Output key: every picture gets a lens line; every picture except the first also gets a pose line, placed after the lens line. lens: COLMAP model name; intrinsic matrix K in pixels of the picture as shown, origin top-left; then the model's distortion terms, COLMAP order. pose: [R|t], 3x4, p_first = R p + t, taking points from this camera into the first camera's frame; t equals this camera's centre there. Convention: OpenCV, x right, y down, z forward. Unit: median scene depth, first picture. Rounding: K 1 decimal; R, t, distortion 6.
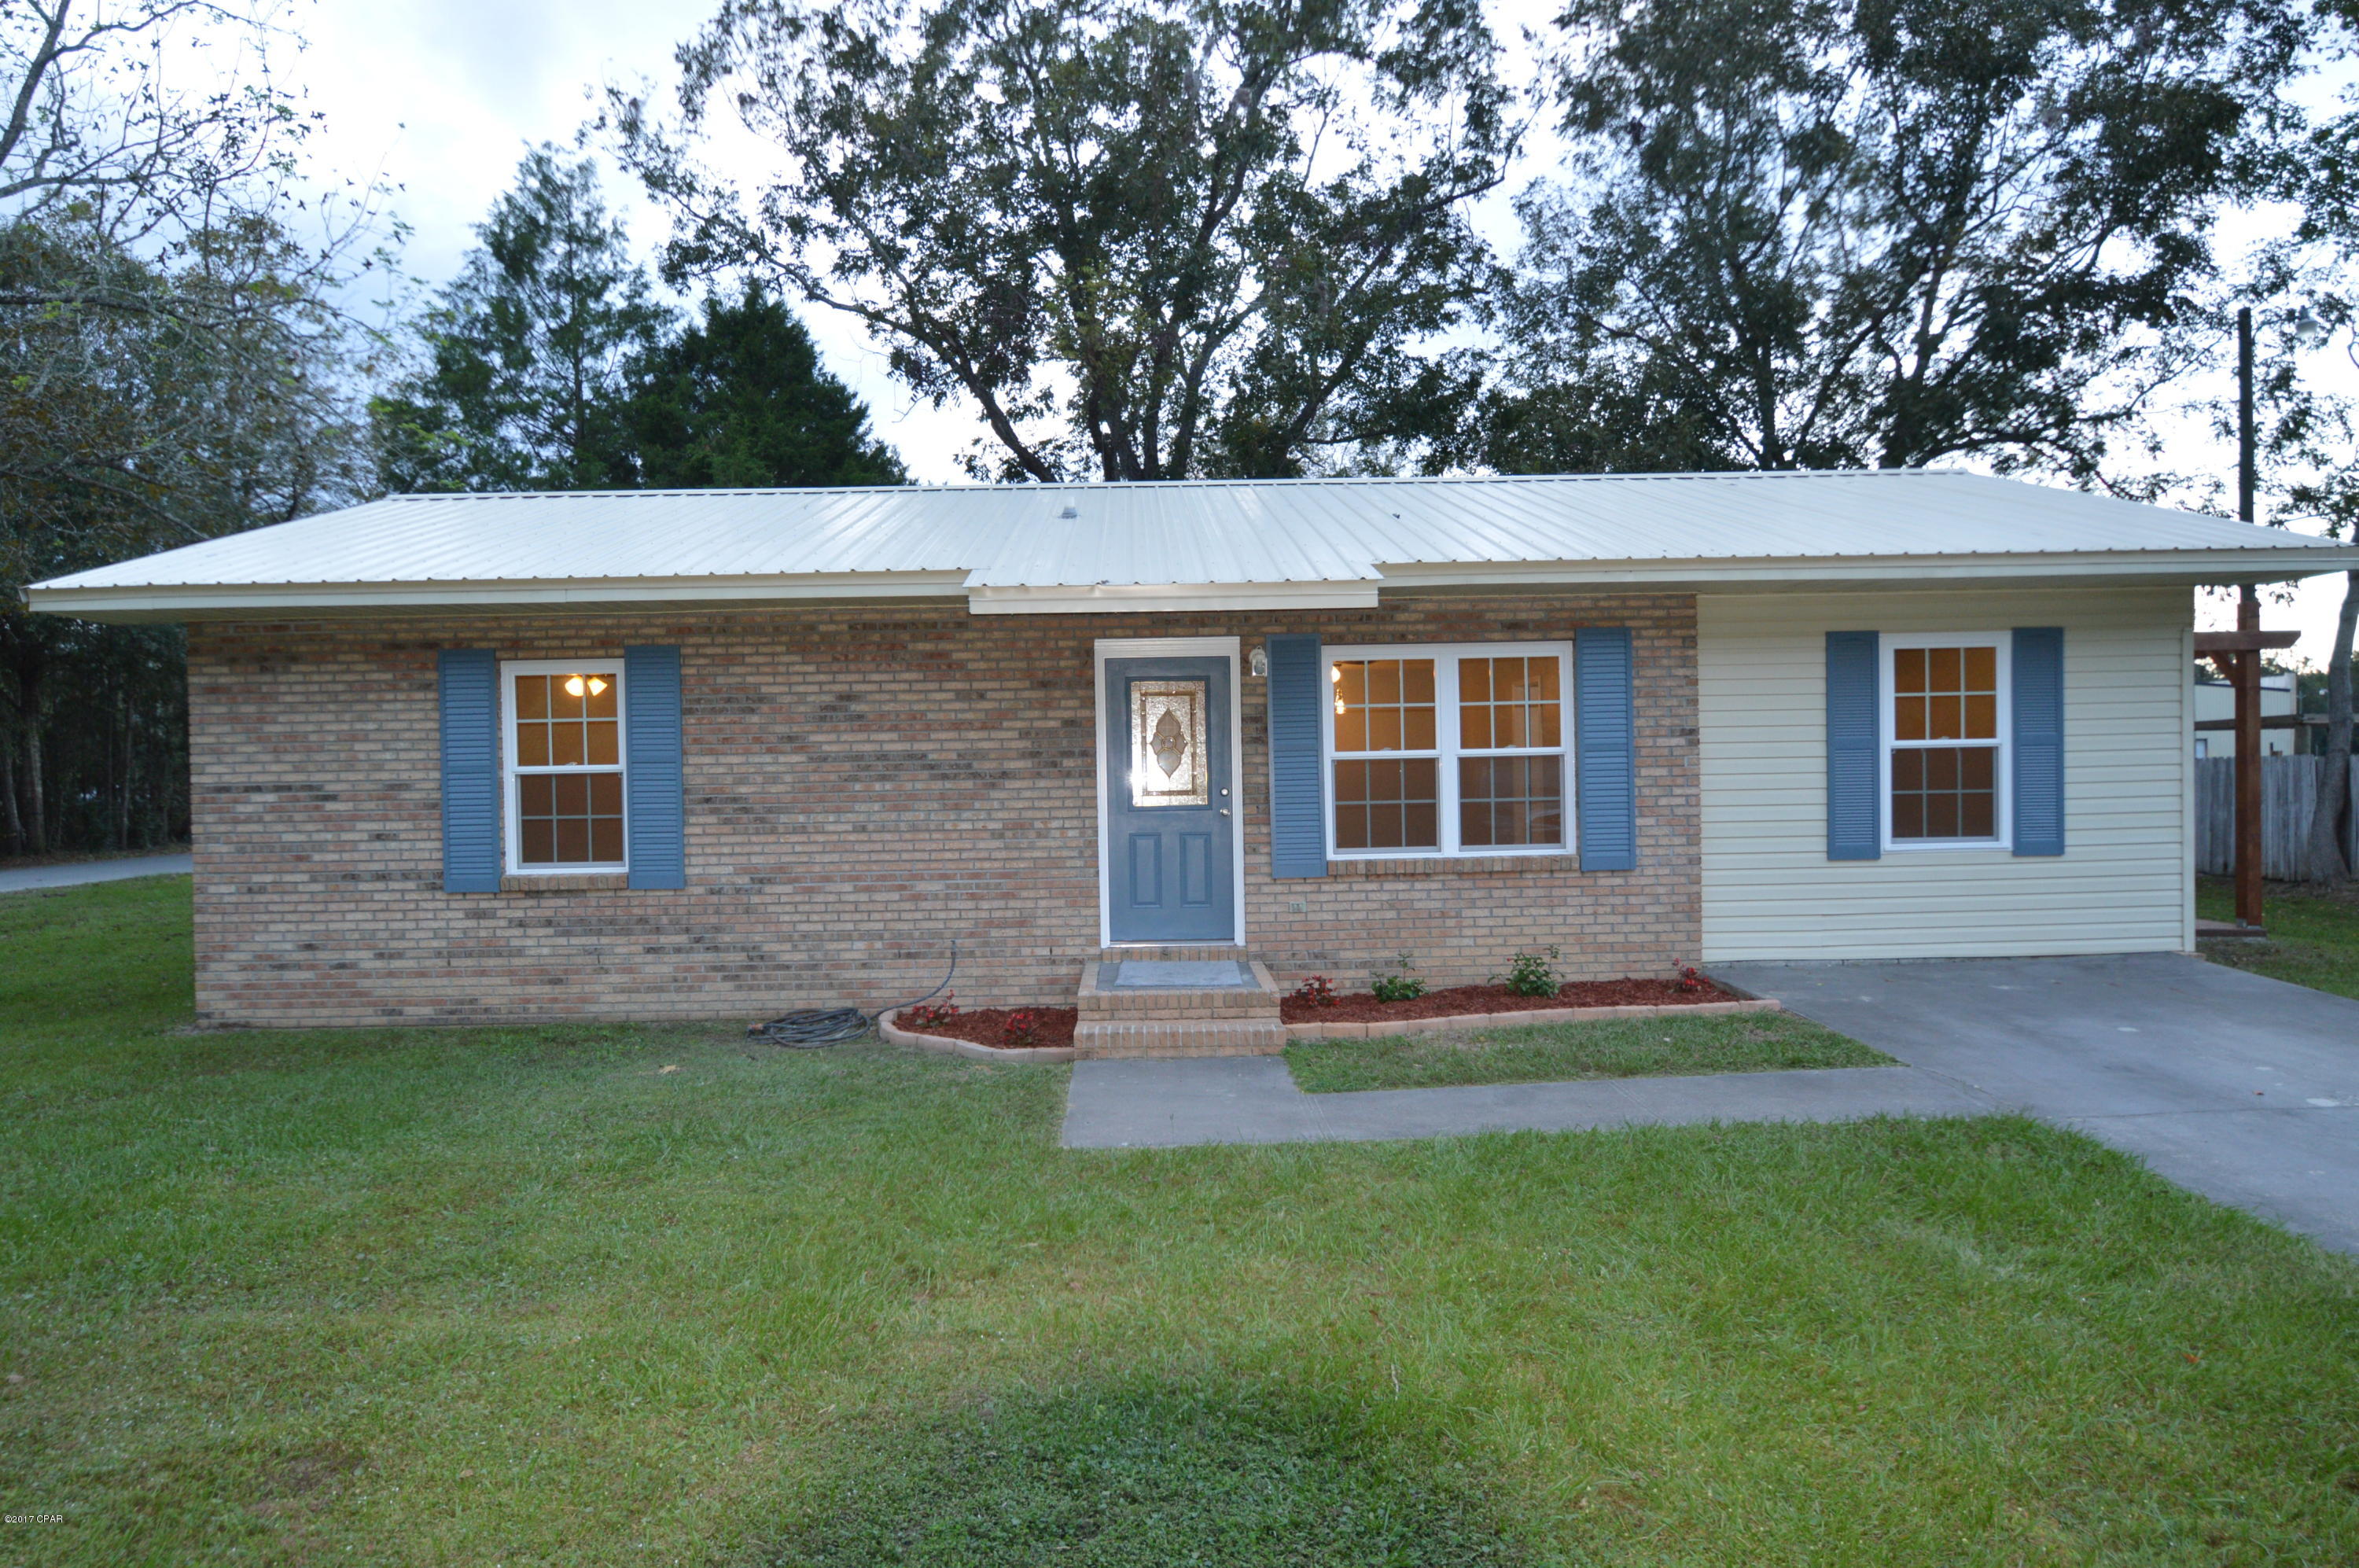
lens RADIAL K [[1300.1, 0, 1160.6], [0, 1300.1, 794.6], [0, 0, 1]] dist [-0.023507, -0.004090]
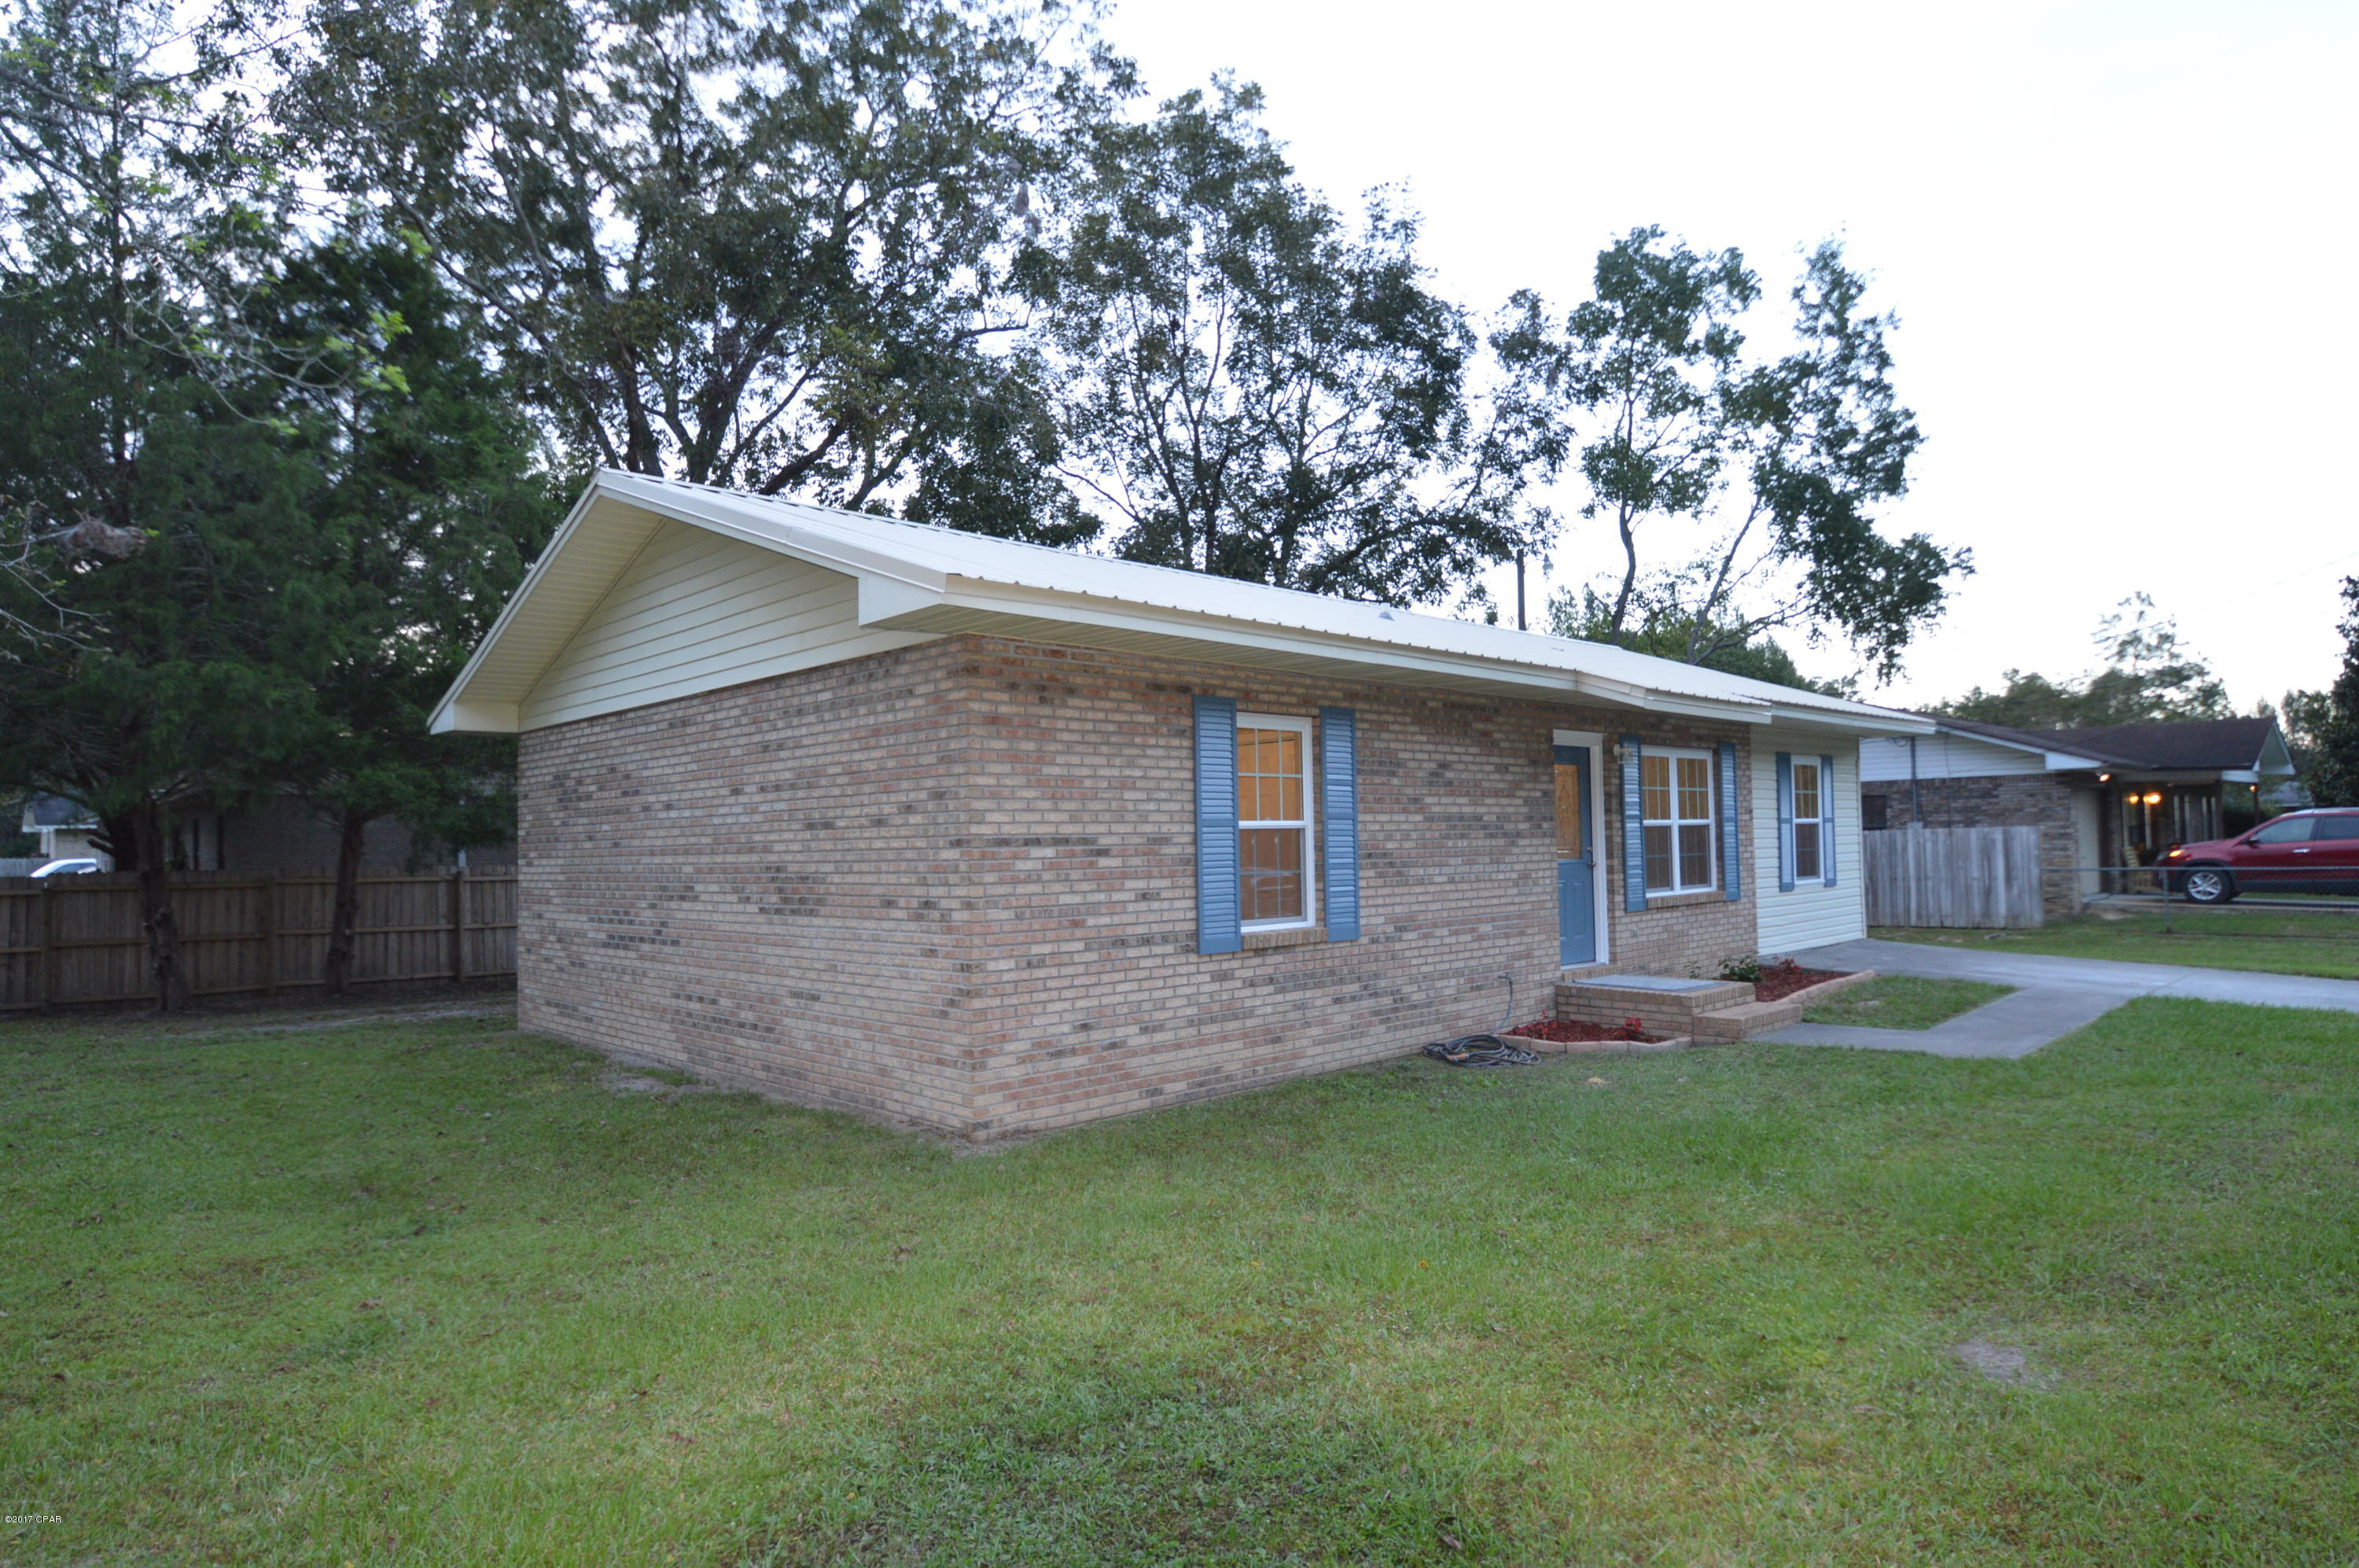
lens RADIAL K [[1300.1, 0, 1160.6], [0, 1300.1, 794.6], [0, 0, 1]] dist [-0.023507, -0.004090]
pose [[0.748244, 0.030254, 0.662734, -1.198824], [0.008846, 0.998416, -0.055565, 0.012472], [-0.663365, 0.047438, 0.746791, 0.312446]]
